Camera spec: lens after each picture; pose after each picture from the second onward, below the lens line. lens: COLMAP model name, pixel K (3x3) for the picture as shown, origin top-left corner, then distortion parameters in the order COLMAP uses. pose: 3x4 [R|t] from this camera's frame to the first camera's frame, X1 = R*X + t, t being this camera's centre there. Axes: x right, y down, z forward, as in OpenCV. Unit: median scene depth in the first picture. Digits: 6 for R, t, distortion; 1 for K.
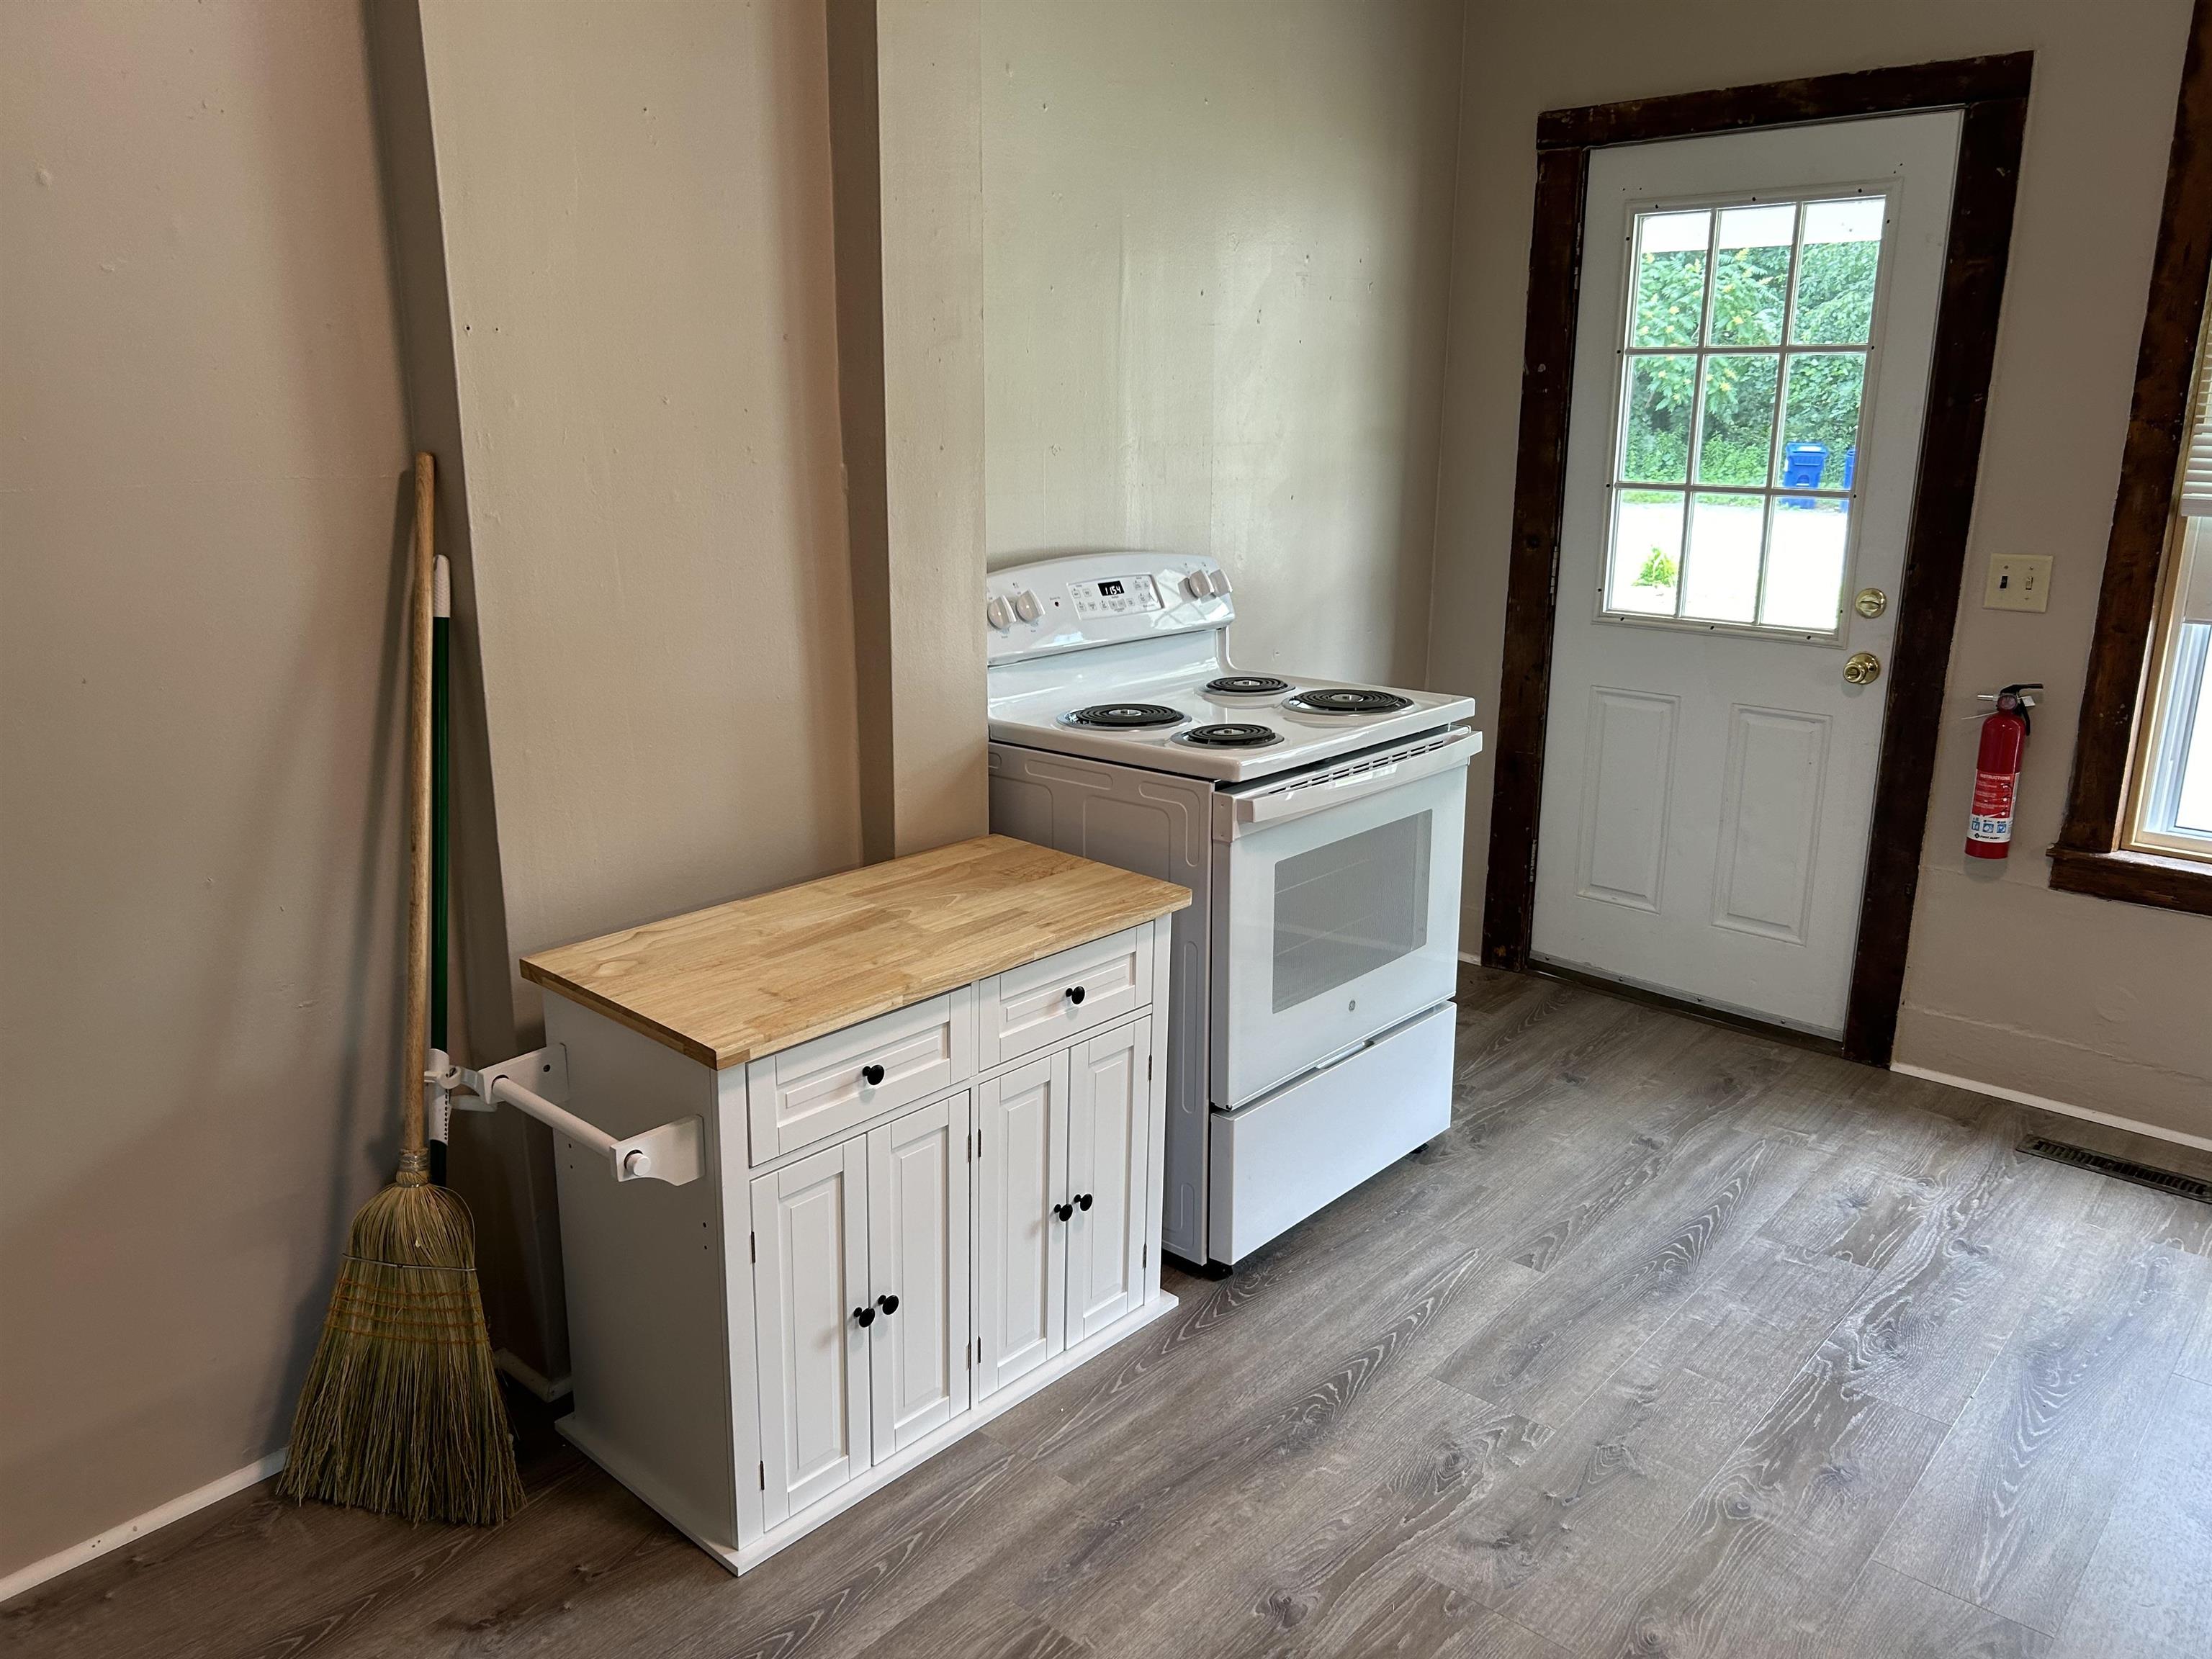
lens RADIAL K [[1654.9, 0, 1103.0], [0, 1654.9, 830.8], [0, 0, 1]] dist [0.012122, 0.001453]
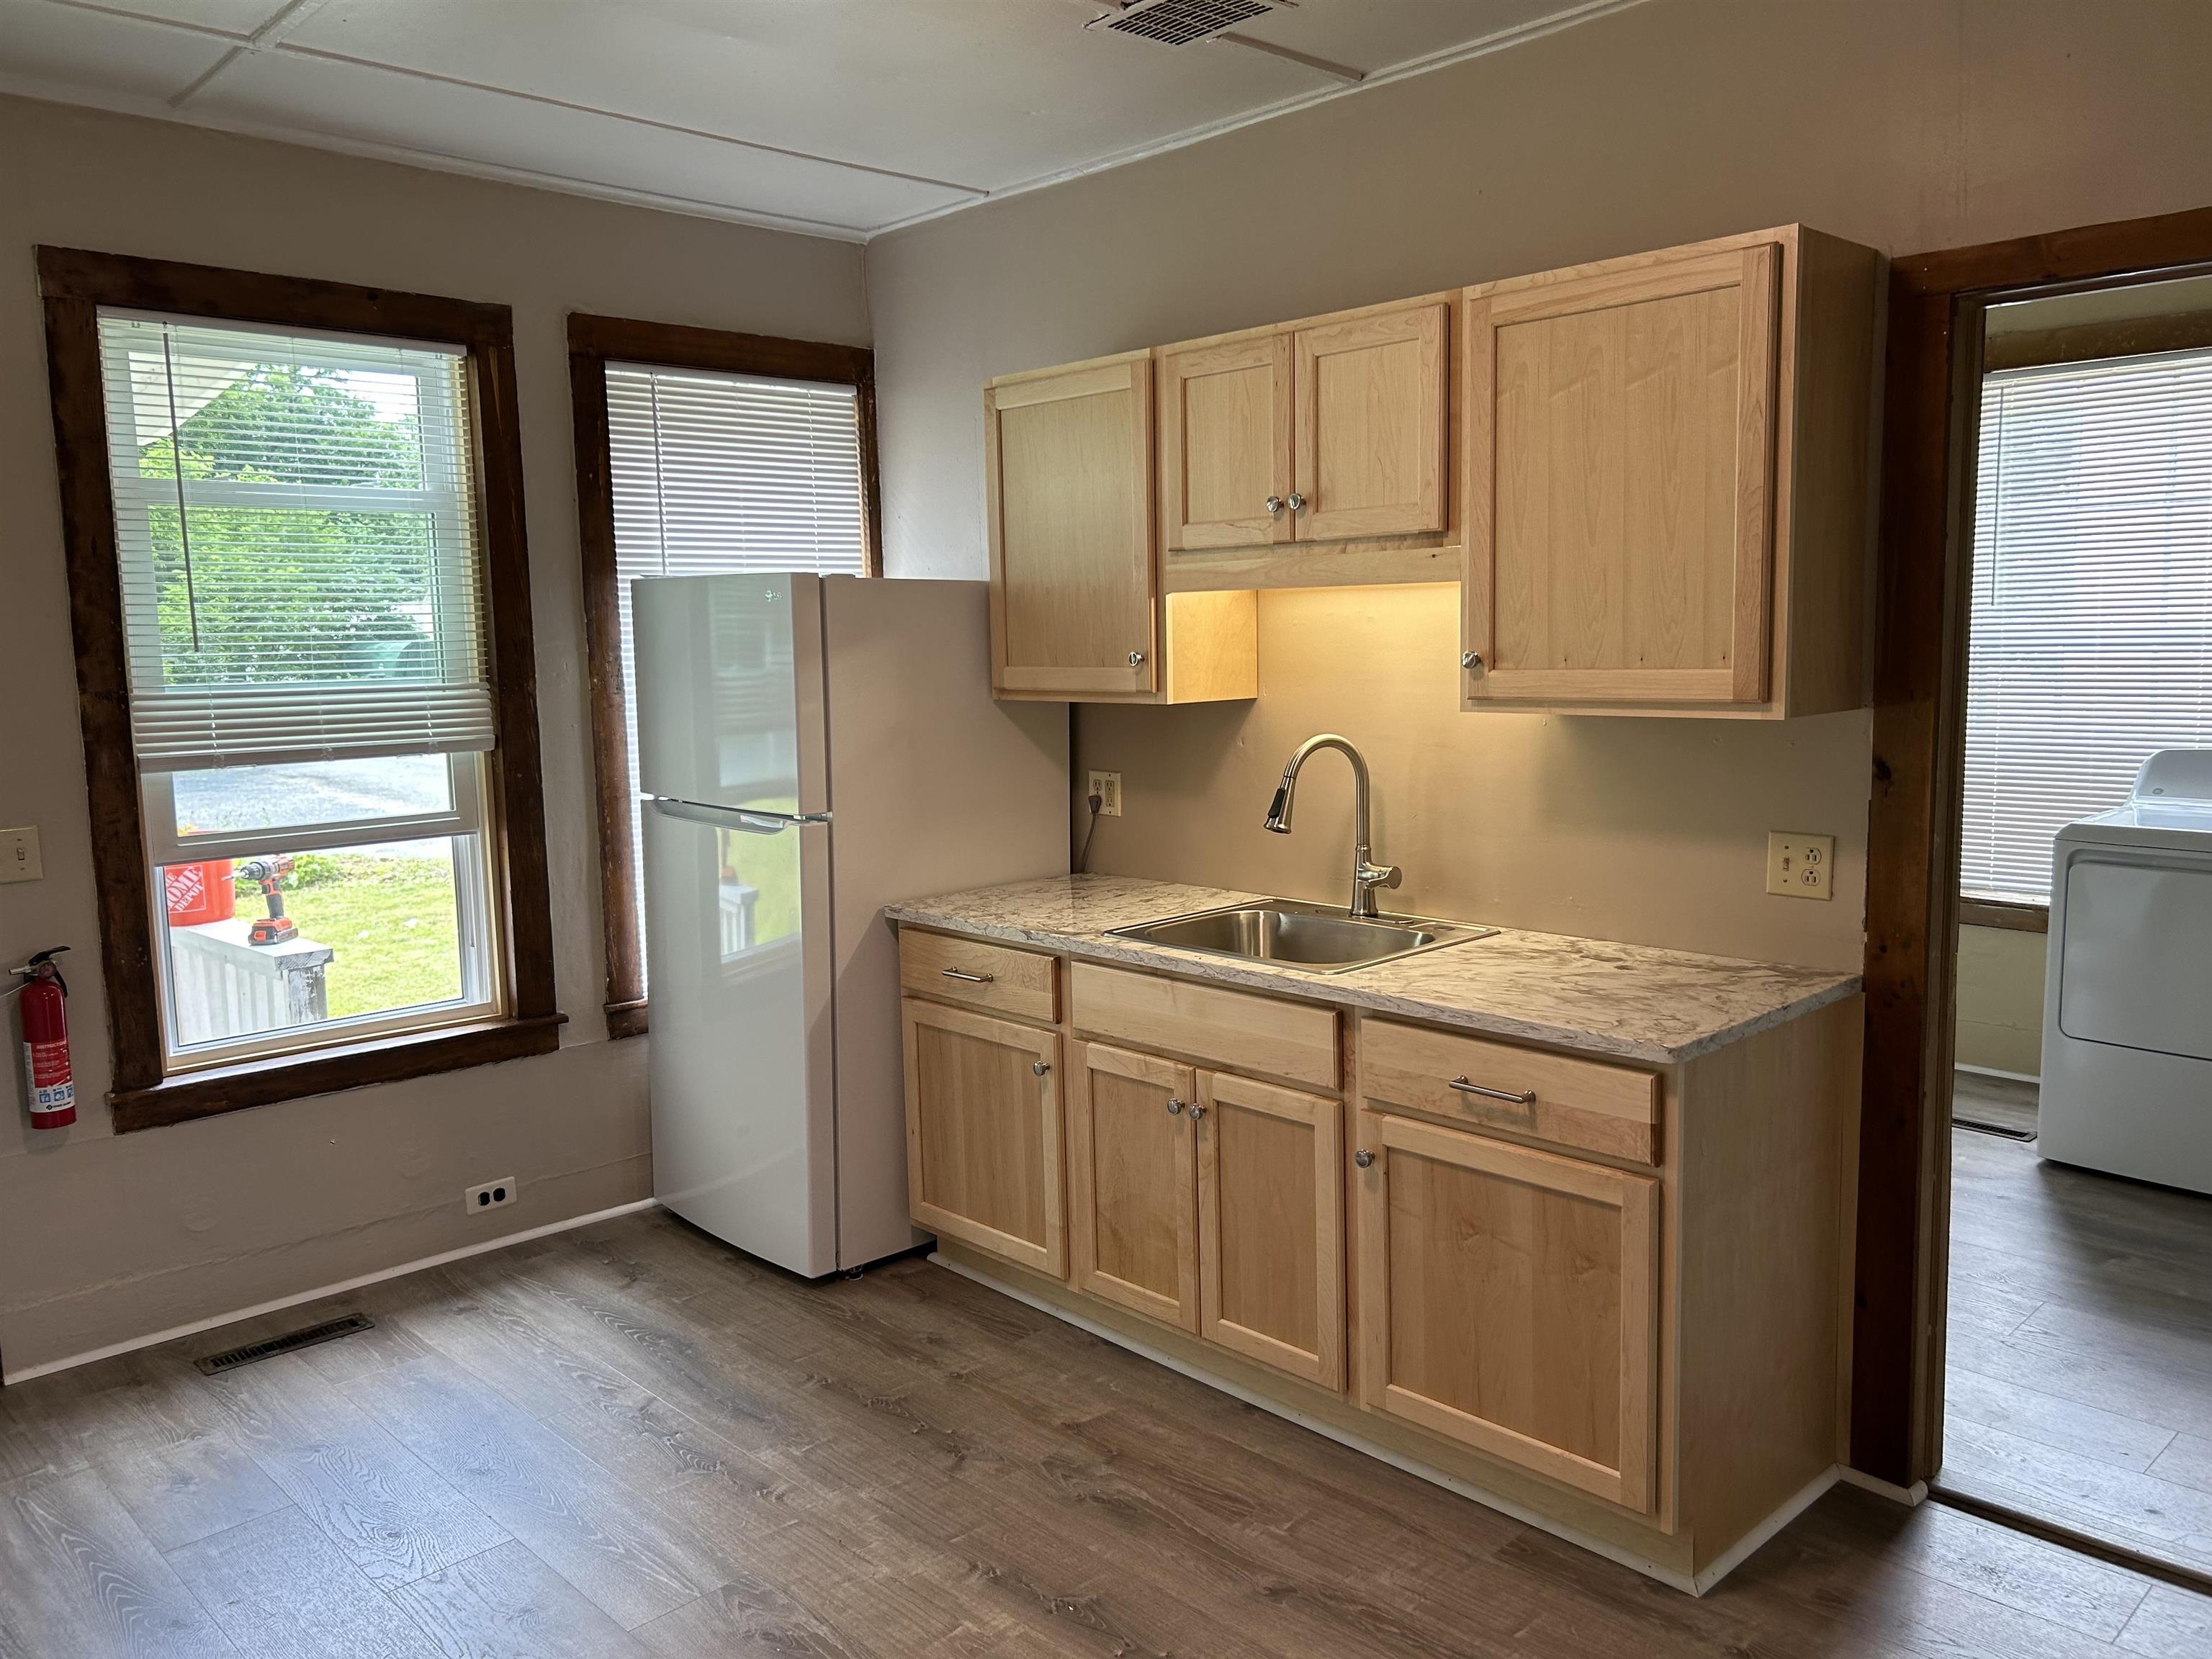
lens RADIAL K [[1654.9, 0, 1104.0], [0, 1654.9, 826.4], [0, 0, 1]] dist [0.012122, 0.001453]
pose [[0.088031, -0.124903, 0.988256, -0.376908], [0.277099, 0.956019, 0.096146, -0.078881], [-0.956800, 0.265381, 0.118770, 0.244313]]
